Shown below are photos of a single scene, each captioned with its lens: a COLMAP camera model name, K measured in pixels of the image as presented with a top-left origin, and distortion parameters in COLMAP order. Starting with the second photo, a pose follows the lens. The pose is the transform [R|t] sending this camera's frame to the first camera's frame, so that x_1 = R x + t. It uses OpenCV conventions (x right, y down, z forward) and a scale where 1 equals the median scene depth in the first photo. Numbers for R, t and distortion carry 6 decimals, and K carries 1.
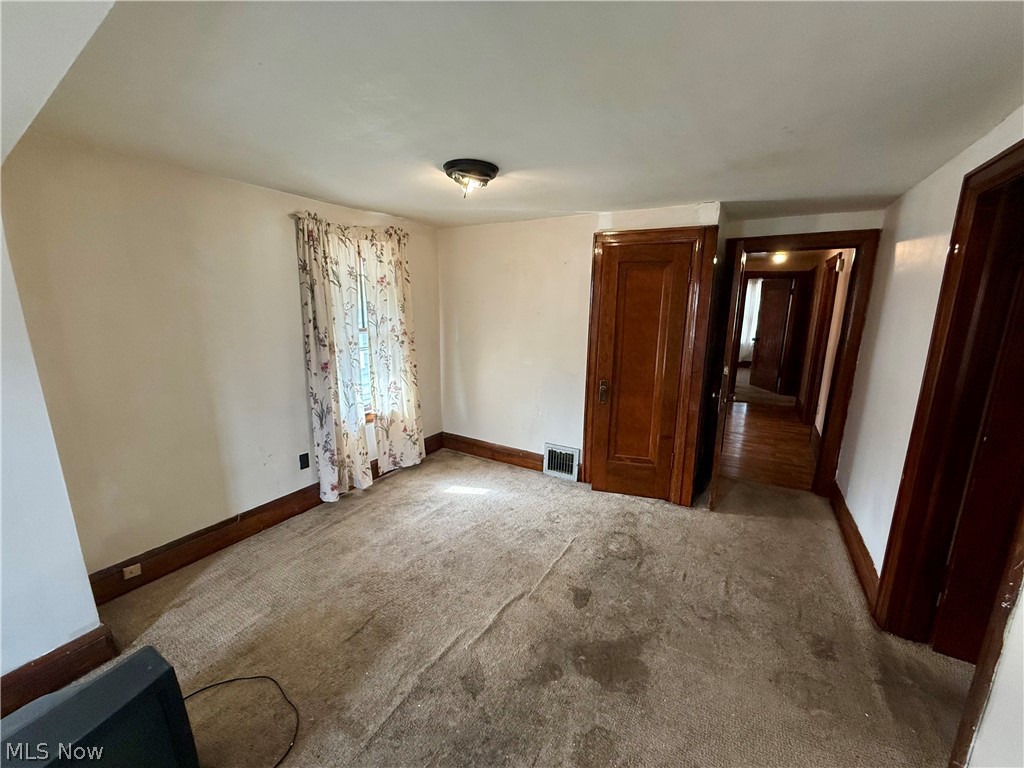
lens RADIAL K [[408.4, 0, 507.8], [0, 408.4, 384.3], [0, 0, 1]] dist [-0.001482, 0.000124]
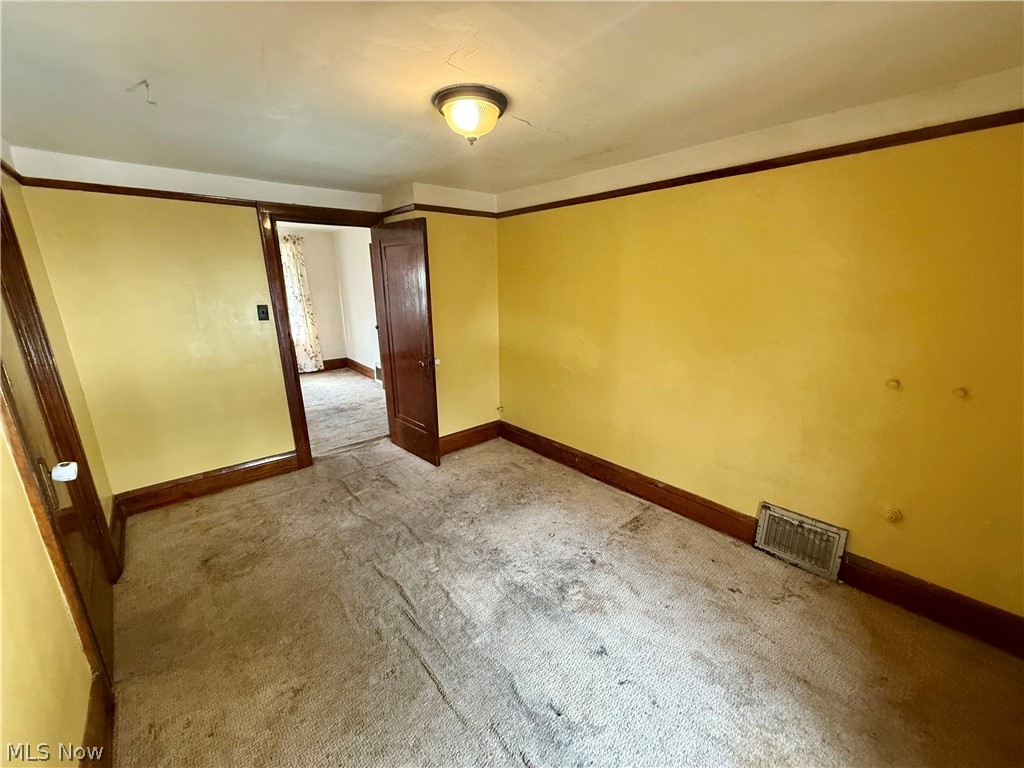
lens RADIAL K [[408.4, 0, 507.8], [0, 408.4, 384.3], [0, 0, 1]] dist [-0.001482, 0.000124]
pose [[0.948049, 0.069530, -0.310434, 1.899354], [-0.046885, 0.995705, 0.079830, 0.126544], [0.314651, -0.061128, 0.947237, -0.684424]]
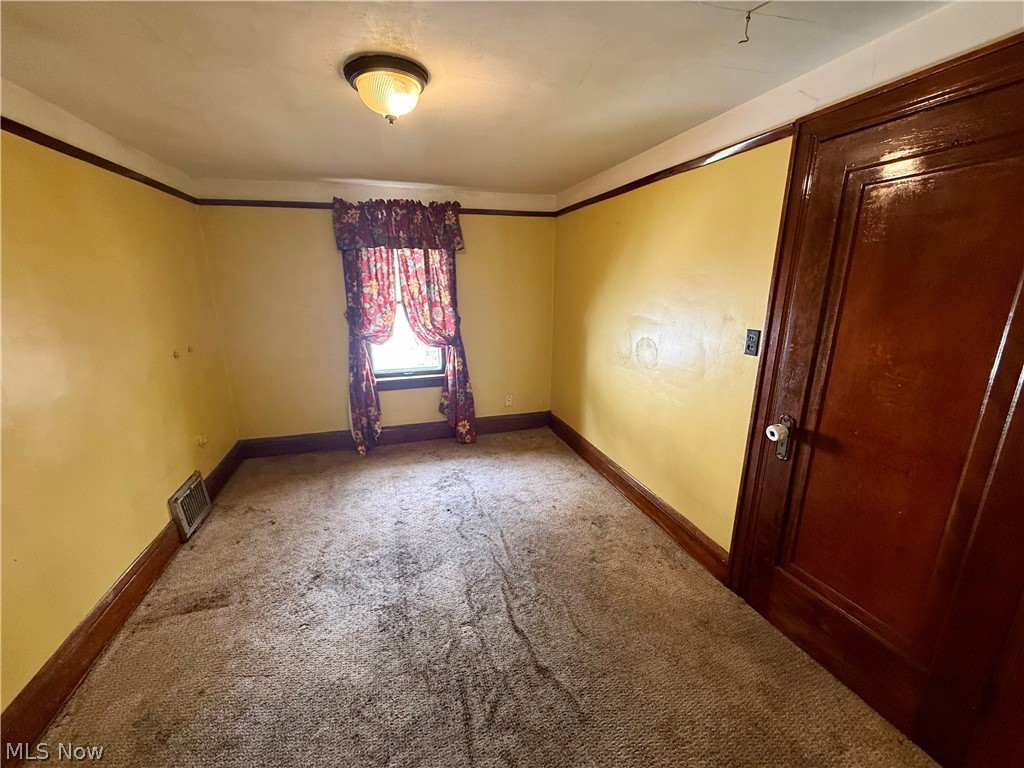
lens RADIAL K [[408.4, 0, 507.8], [0, 408.4, 384.3], [0, 0, 1]] dist [-0.001482, 0.000124]
pose [[-0.731029, -0.167561, 0.661453, 0.912271], [0.136580, 0.913830, 0.382441, -0.083618], [-0.668538, 0.369916, -0.645151, 0.492968]]
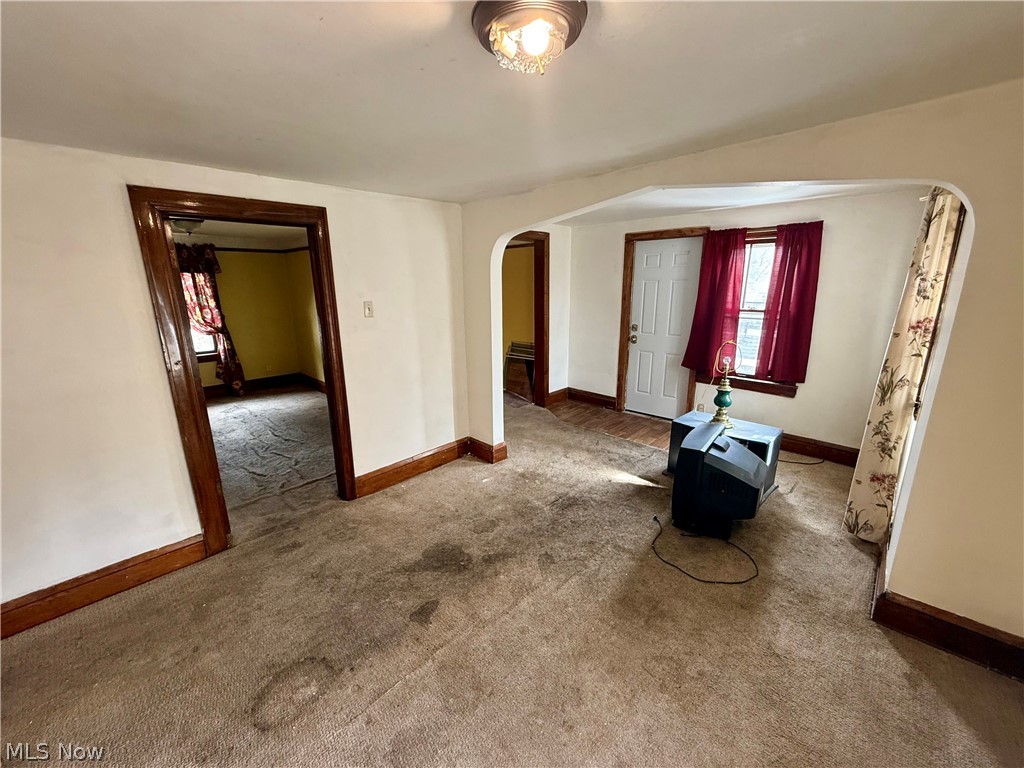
lens RADIAL K [[408.4, 0, 507.8], [0, 408.4, 384.3], [0, 0, 1]] dist [-0.001482, 0.000124]
pose [[-0.973135, -0.044976, 0.225799, -0.187852], [0.055902, 0.905229, 0.421232, -0.325193], [-0.223345, 0.422538, -0.878395, 1.535743]]
